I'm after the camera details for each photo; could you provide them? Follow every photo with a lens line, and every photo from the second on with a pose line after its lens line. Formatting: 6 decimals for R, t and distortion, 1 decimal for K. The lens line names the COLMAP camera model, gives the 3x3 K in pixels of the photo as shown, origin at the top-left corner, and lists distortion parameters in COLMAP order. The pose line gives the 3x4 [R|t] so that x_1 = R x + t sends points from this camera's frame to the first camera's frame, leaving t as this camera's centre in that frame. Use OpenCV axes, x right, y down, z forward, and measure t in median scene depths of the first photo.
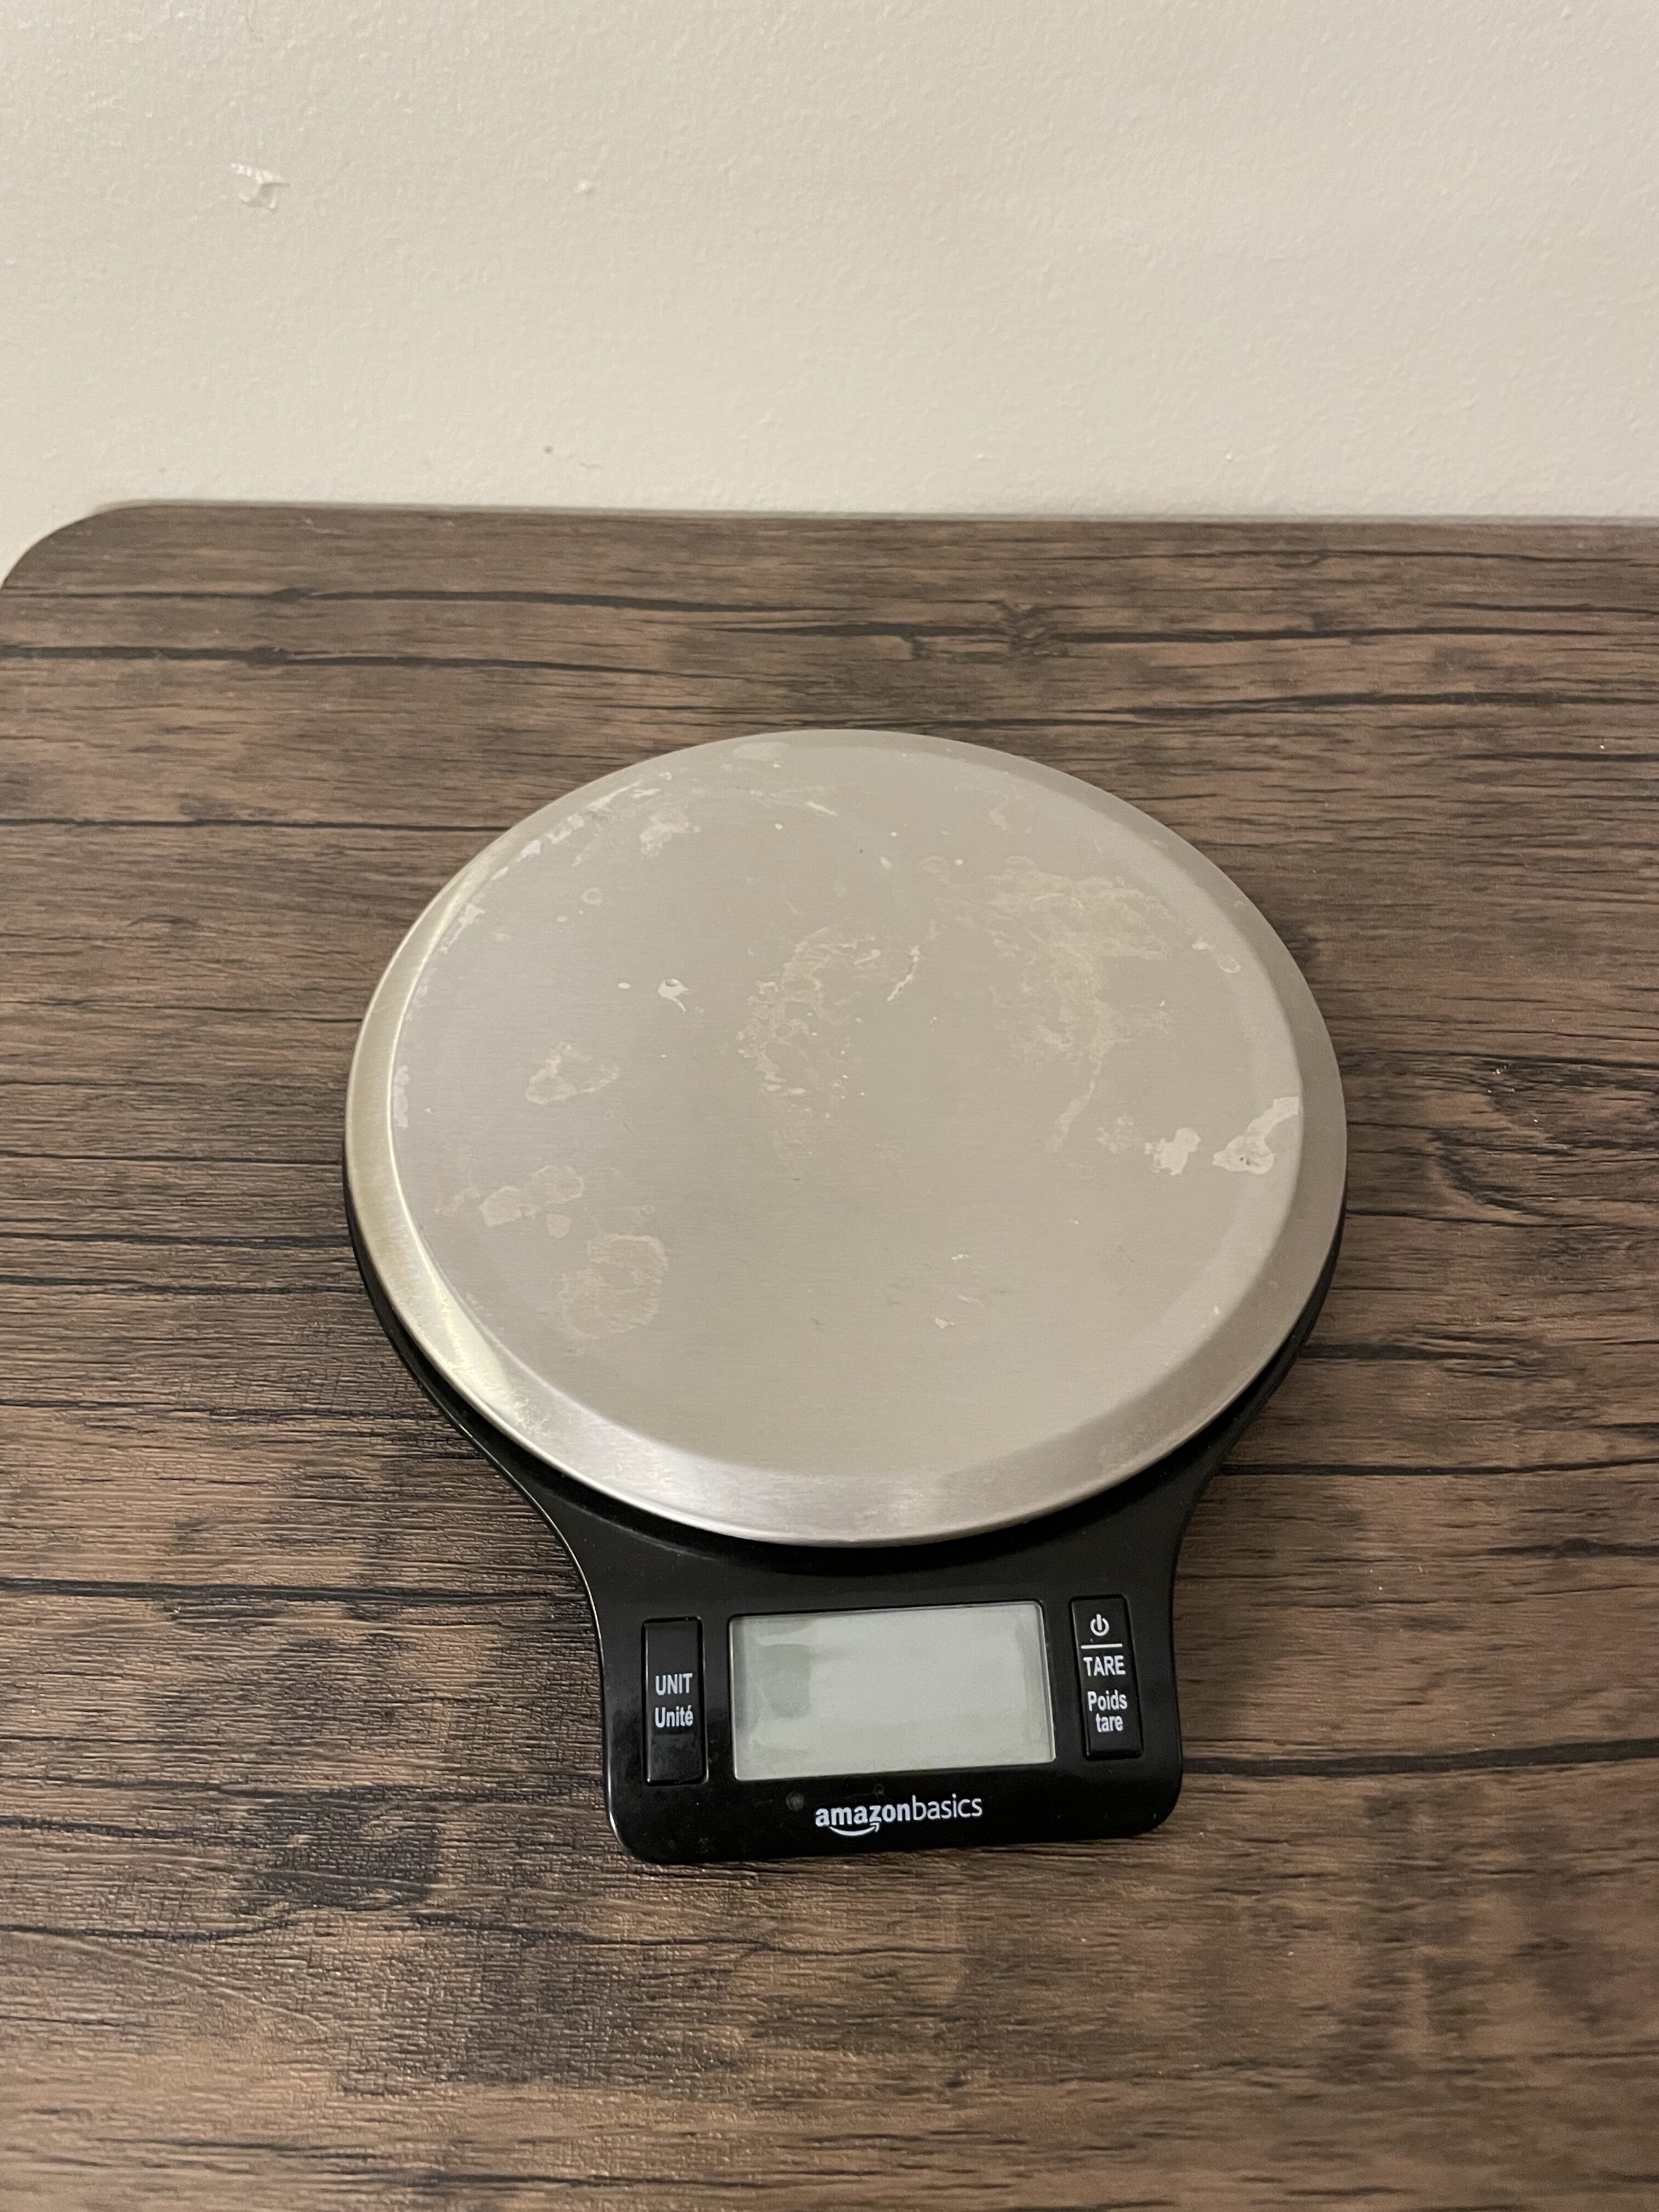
lens RADIAL K [[1711.4, 0, 832.1], [0, 1711.4, 1086.0], [0, 0, 1]] dist [0.076141, -0.118977]
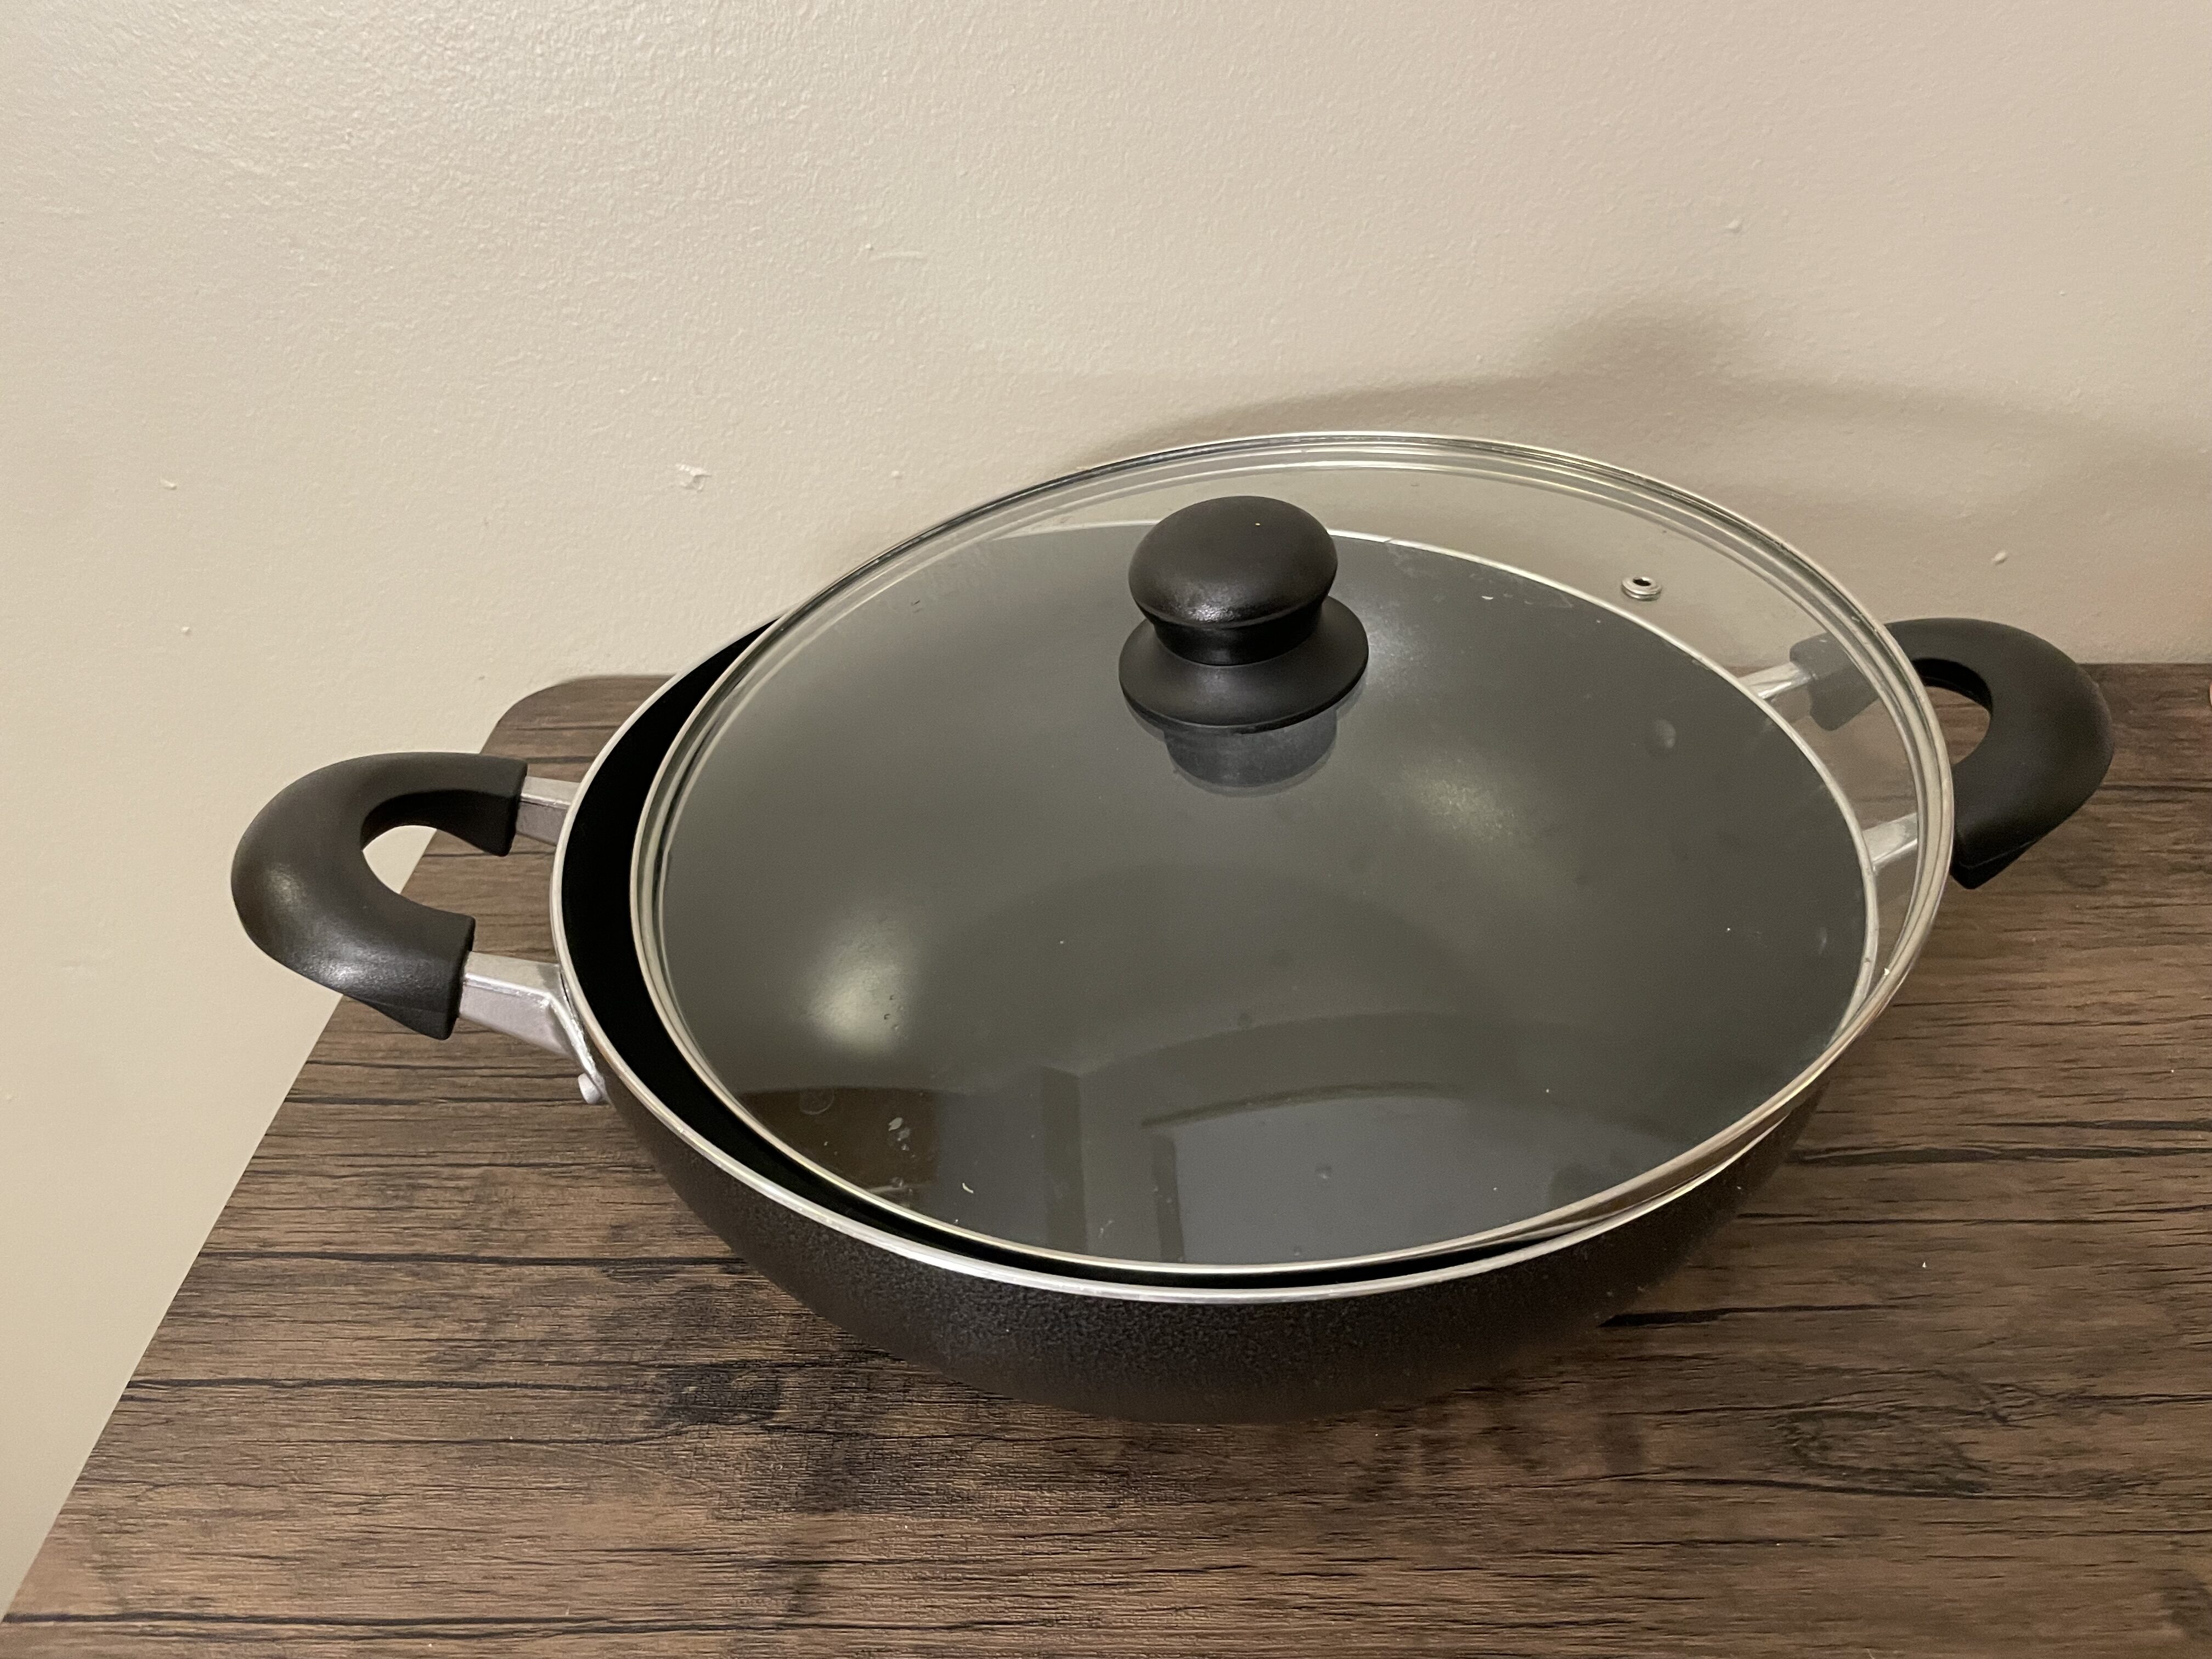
lens RADIAL K [[1711.4, 0, 1127.8], [0, 1711.4, 811.6], [0, 0, 1]] dist [0.076141, -0.118977]
pose [[0.999644, -0.026152, 0.005195, 0.075145], [0.026409, 0.944298, -0.328031, 0.403341], [0.003673, 0.328052, 0.944653, -0.534674]]
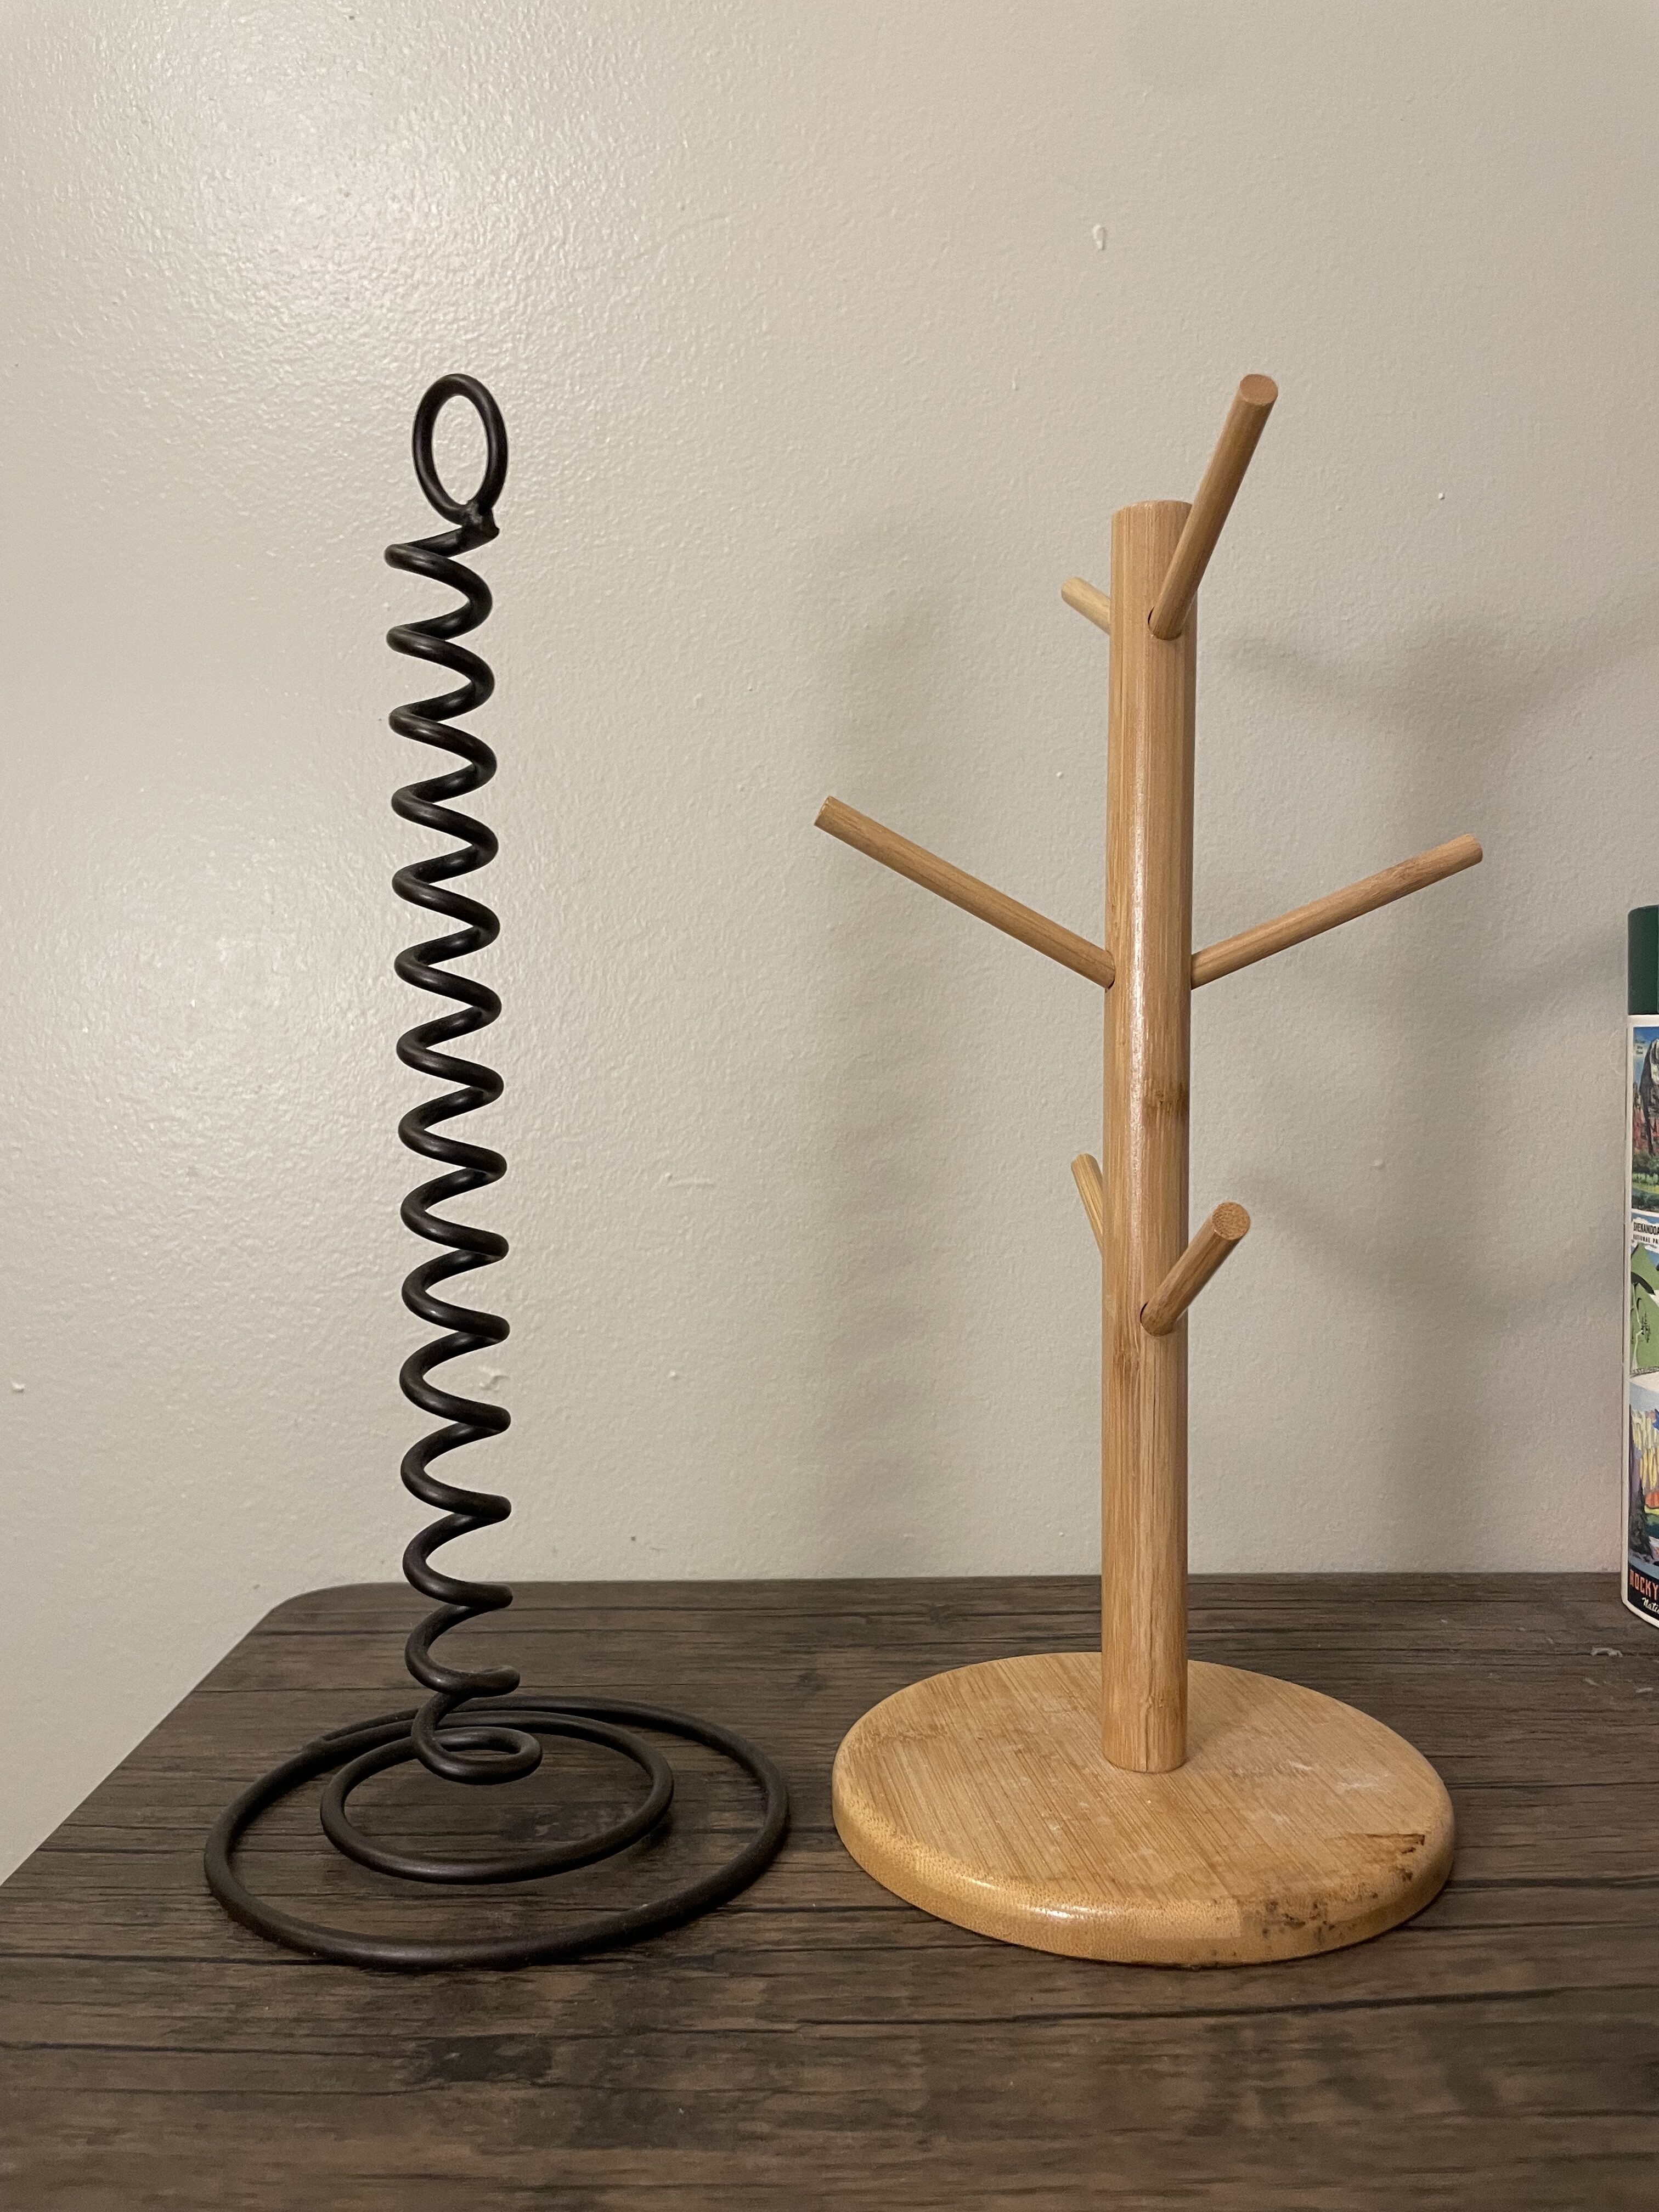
lens RADIAL K [[1711.4, 0, 845.5], [0, 1711.4, 1088.3], [0, 0, 1]] dist [0.076141, -0.118977]
pose [[0.999400, -0.017332, 0.030003, -0.014651], [0.034387, 0.602554, -0.797337, 0.951553], [-0.004259, 0.797890, 0.602788, -0.415696]]
